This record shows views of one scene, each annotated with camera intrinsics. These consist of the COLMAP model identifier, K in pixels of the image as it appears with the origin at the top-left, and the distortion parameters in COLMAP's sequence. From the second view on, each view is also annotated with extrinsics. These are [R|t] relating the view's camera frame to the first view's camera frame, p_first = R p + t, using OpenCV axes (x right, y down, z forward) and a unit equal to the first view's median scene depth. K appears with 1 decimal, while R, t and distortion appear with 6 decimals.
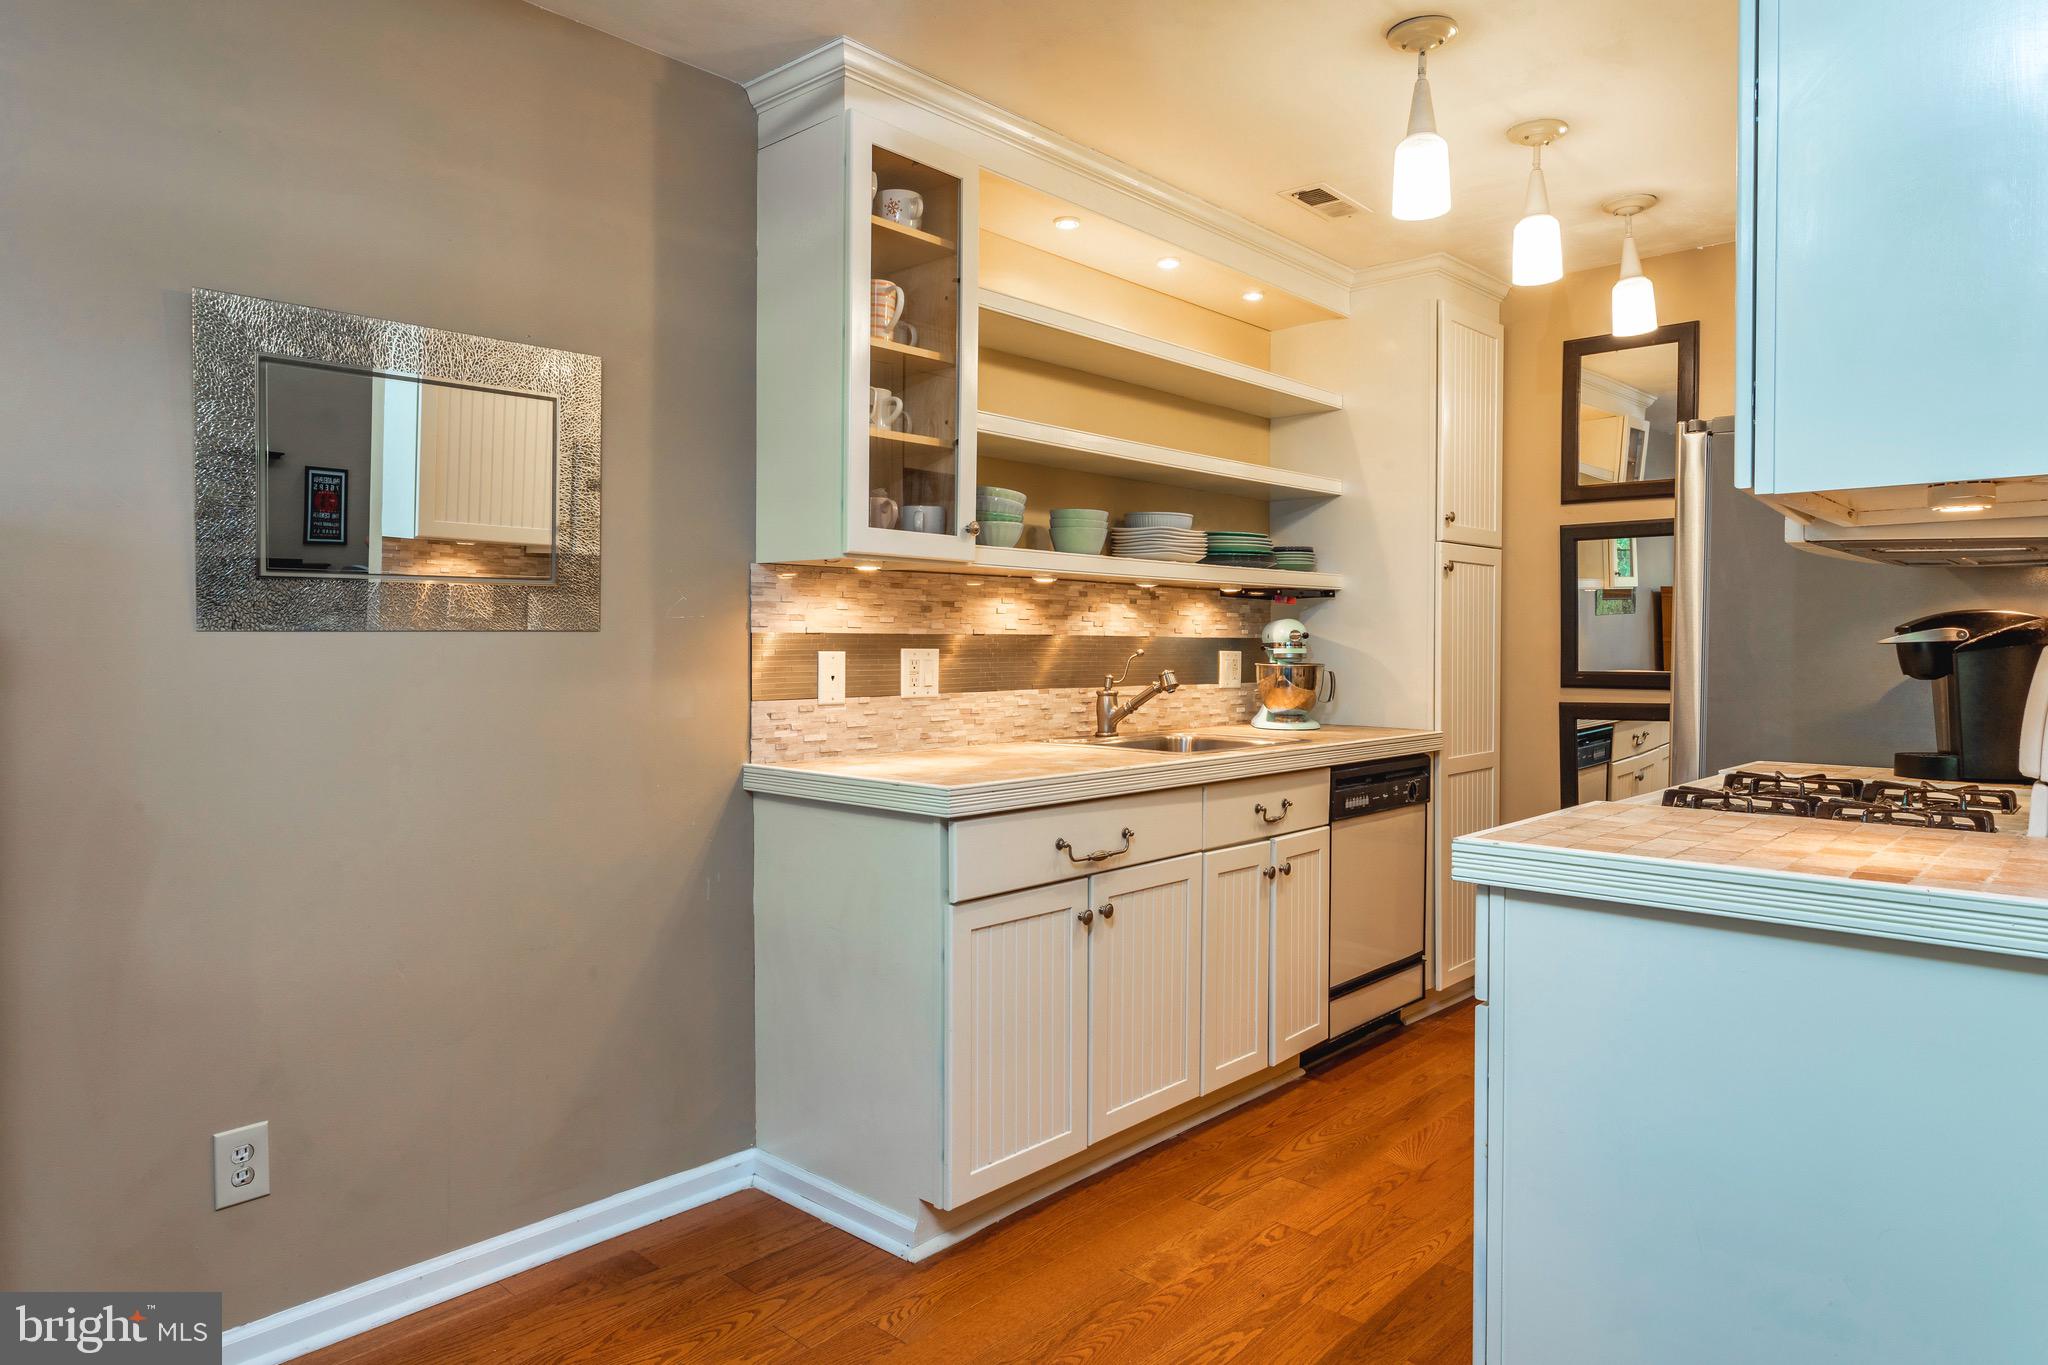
lens RADIAL K [[1193.6, 0, 1037.7], [0, 1193.6, 633.5], [0, 0, 1]] dist [-0.013411, 0.006886]
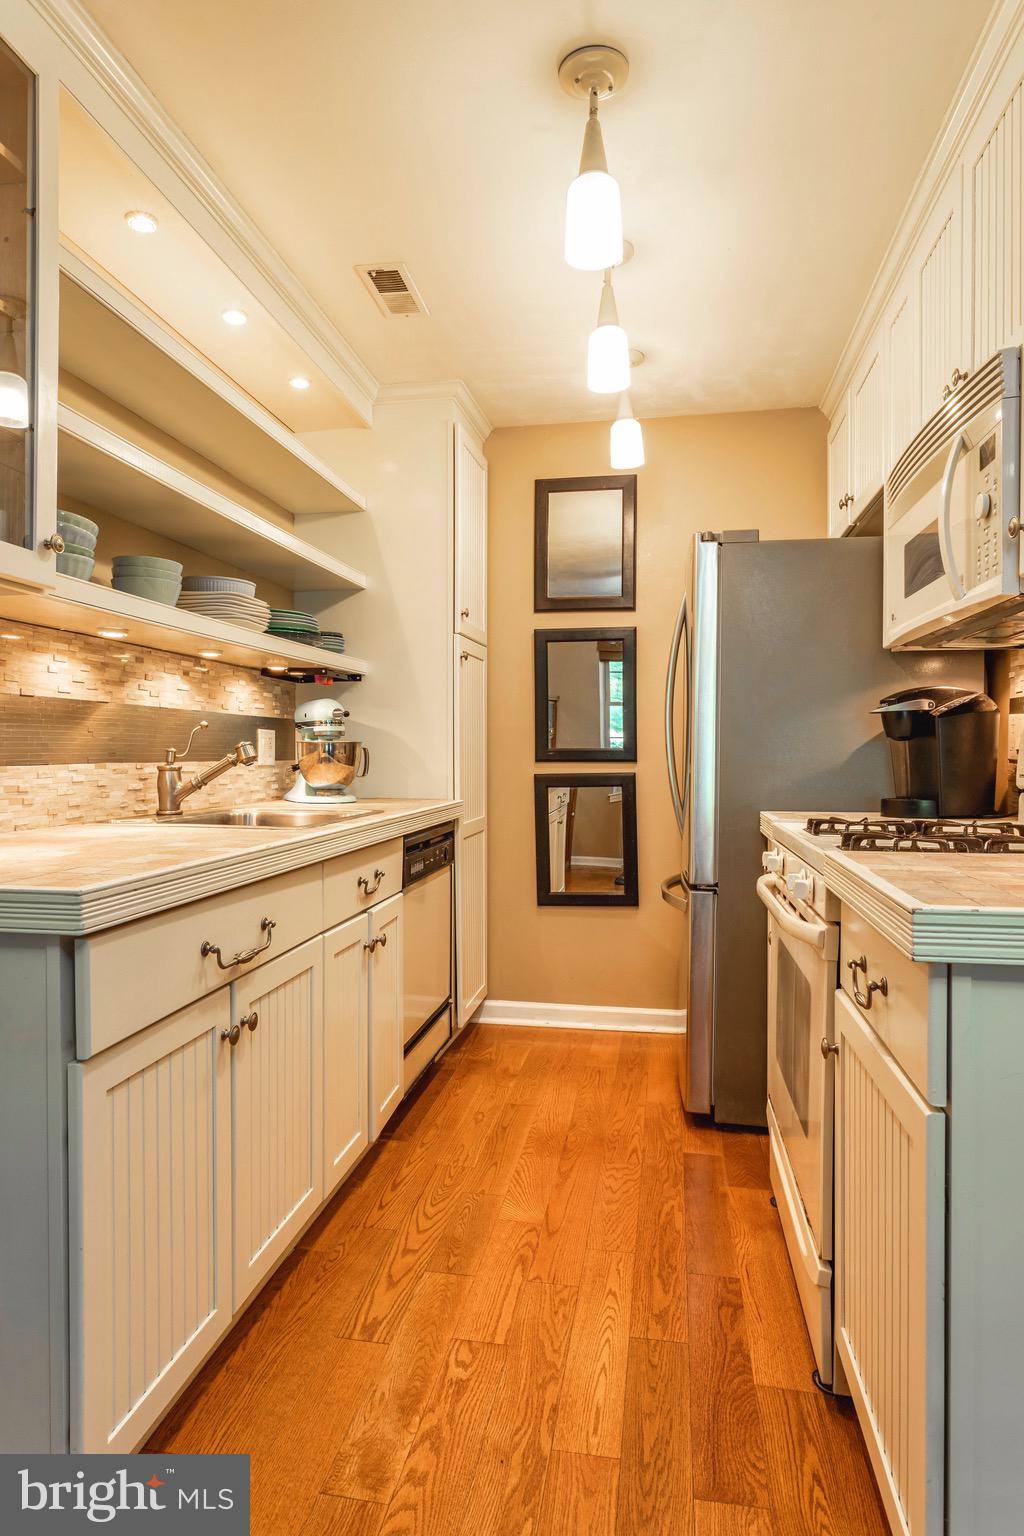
lens RADIAL K [[895.2, 0, 501.9], [0, 895.2, 750.3], [0, 0, 1]] dist [-0.013411, 0.006886]
pose [[0.853586, -0.002843, 0.520944, -0.098916], [-0.003898, 0.999922, 0.011843, 0.032695], [-0.520938, -0.012139, 0.853508, 0.336629]]
